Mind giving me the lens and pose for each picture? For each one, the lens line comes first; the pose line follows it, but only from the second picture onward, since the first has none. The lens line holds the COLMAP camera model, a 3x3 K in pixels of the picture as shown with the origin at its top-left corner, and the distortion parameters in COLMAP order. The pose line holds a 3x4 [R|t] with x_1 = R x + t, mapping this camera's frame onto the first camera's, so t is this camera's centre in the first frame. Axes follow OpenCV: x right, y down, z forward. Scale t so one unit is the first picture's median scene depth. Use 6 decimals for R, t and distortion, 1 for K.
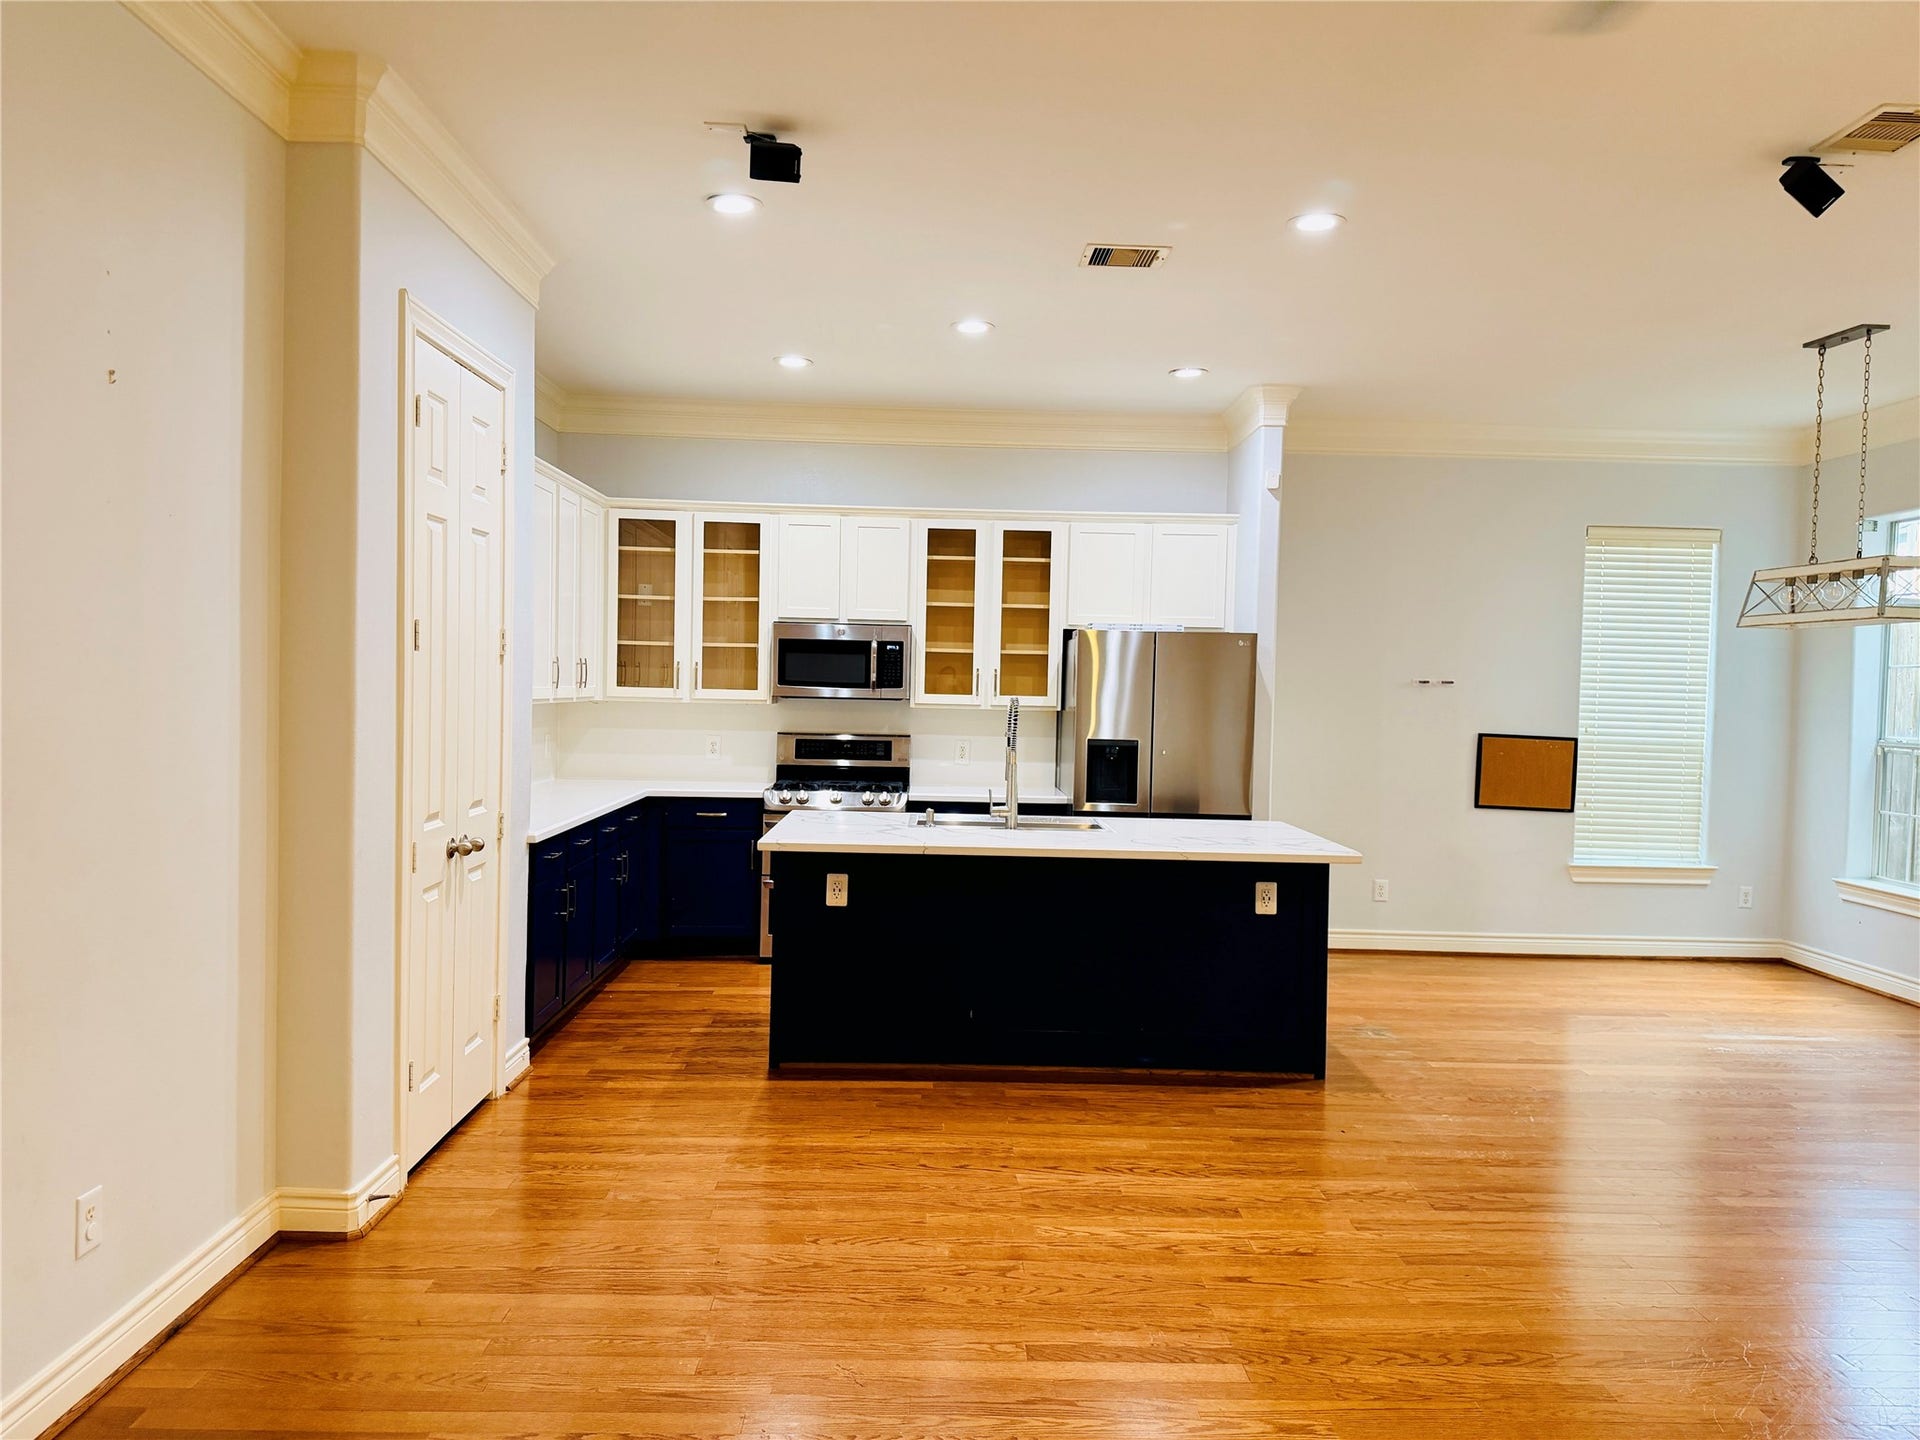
lens RADIAL K [[1349.5, 0, 968.1], [0, 1349.5, 723.4], [0, 0, 1]] dist [0.060316, -0.064560]
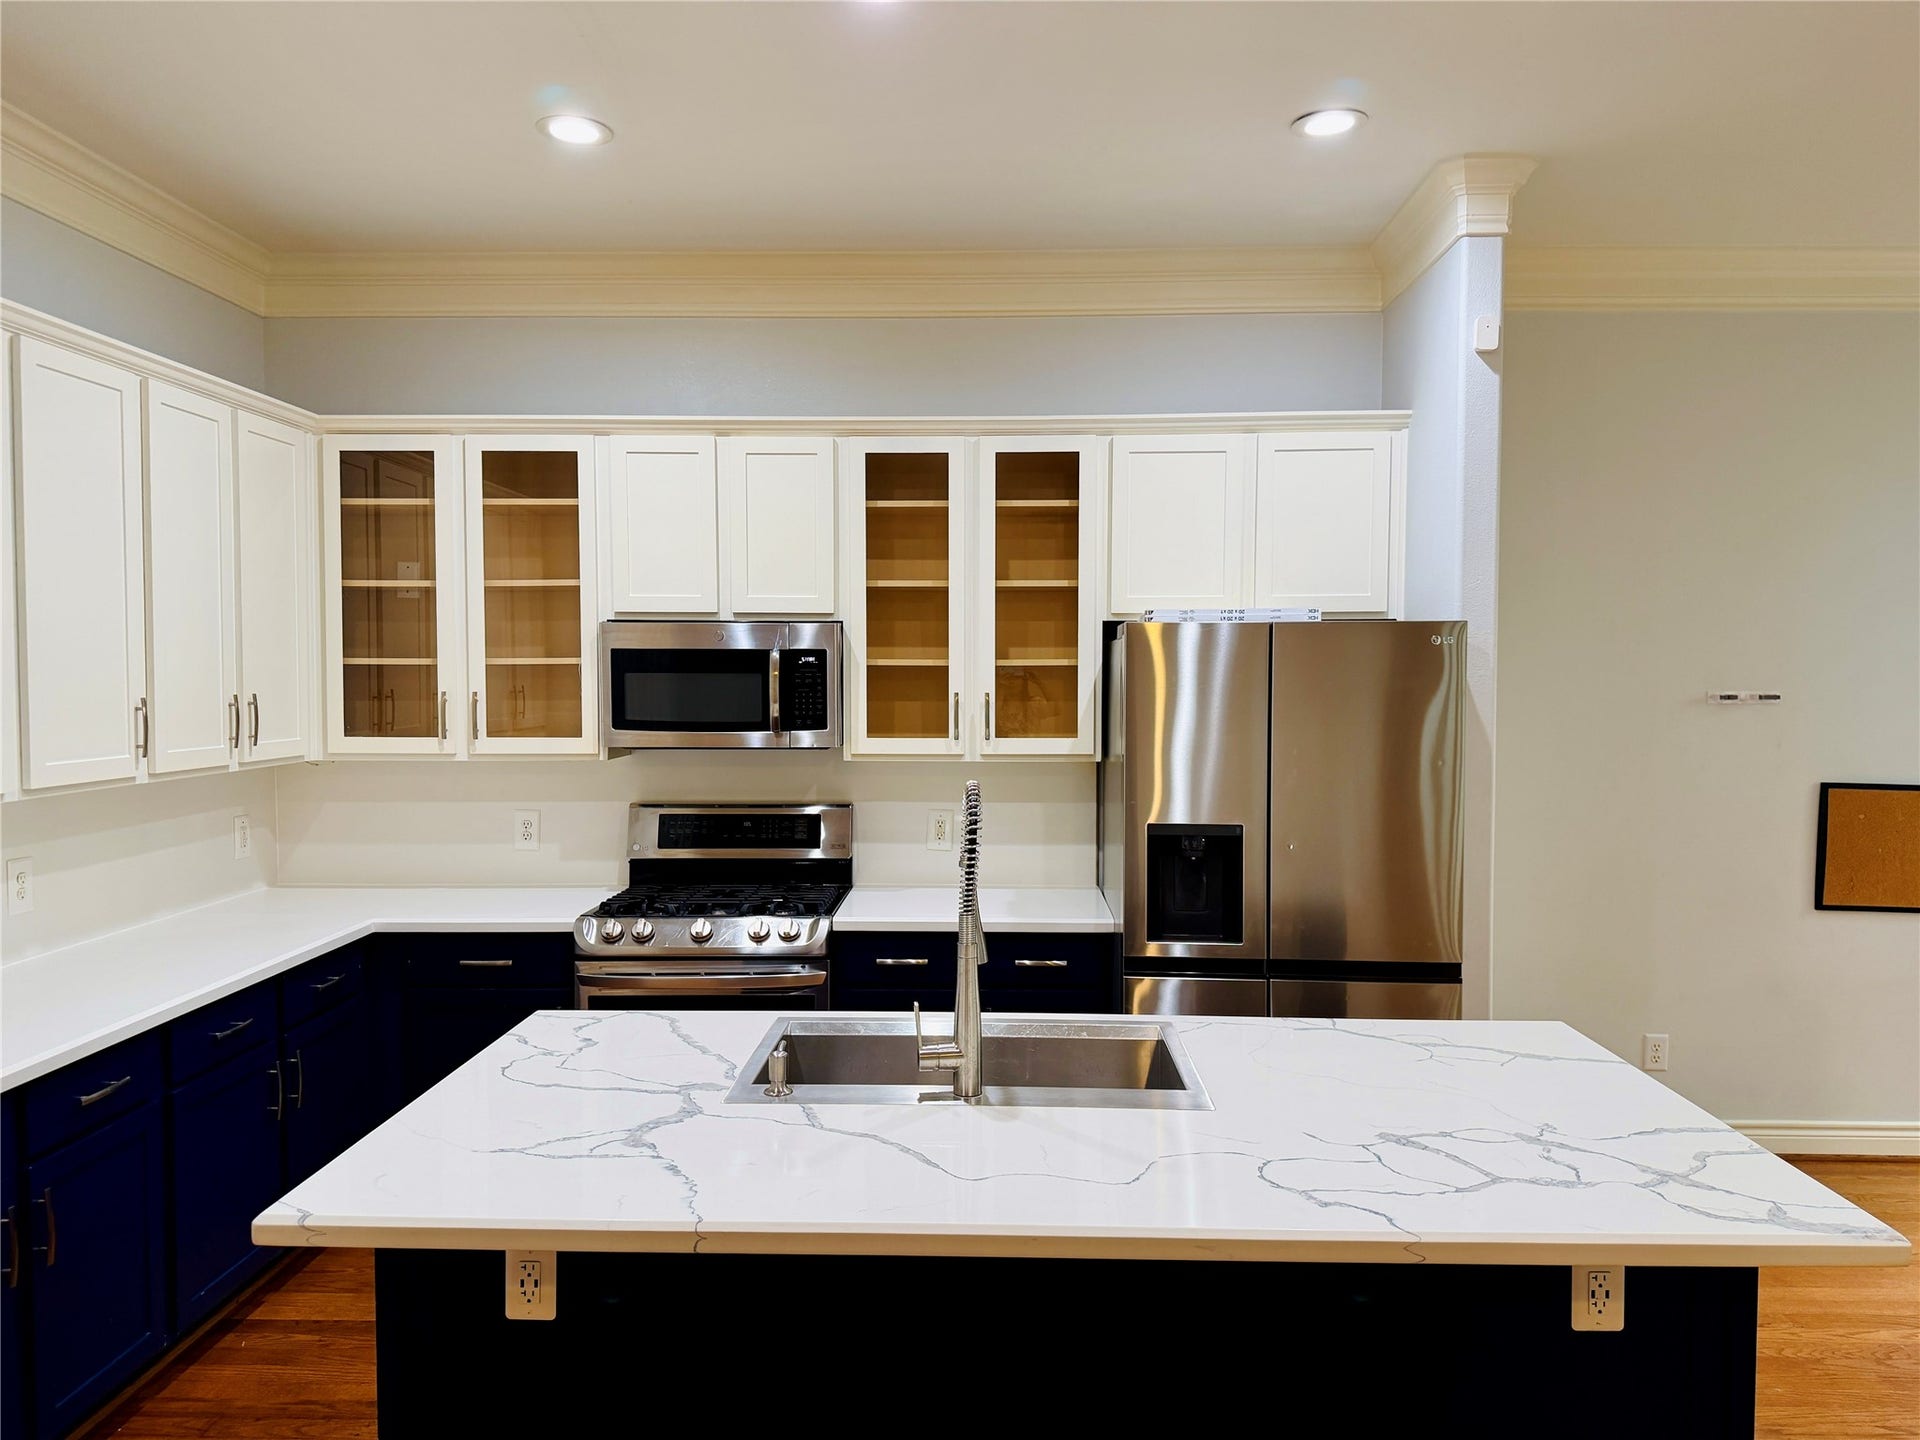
lens RADIAL K [[1344.8, 0, 966.4], [0, 1344.8, 721.4], [0, 0, 1]] dist [0.028989, -0.005897]
pose [[0.998455, -0.019492, -0.052029, 0.045042], [0.019899, 0.999775, 0.007314, -0.035144], [0.051875, -0.008338, 0.998619, 0.456866]]
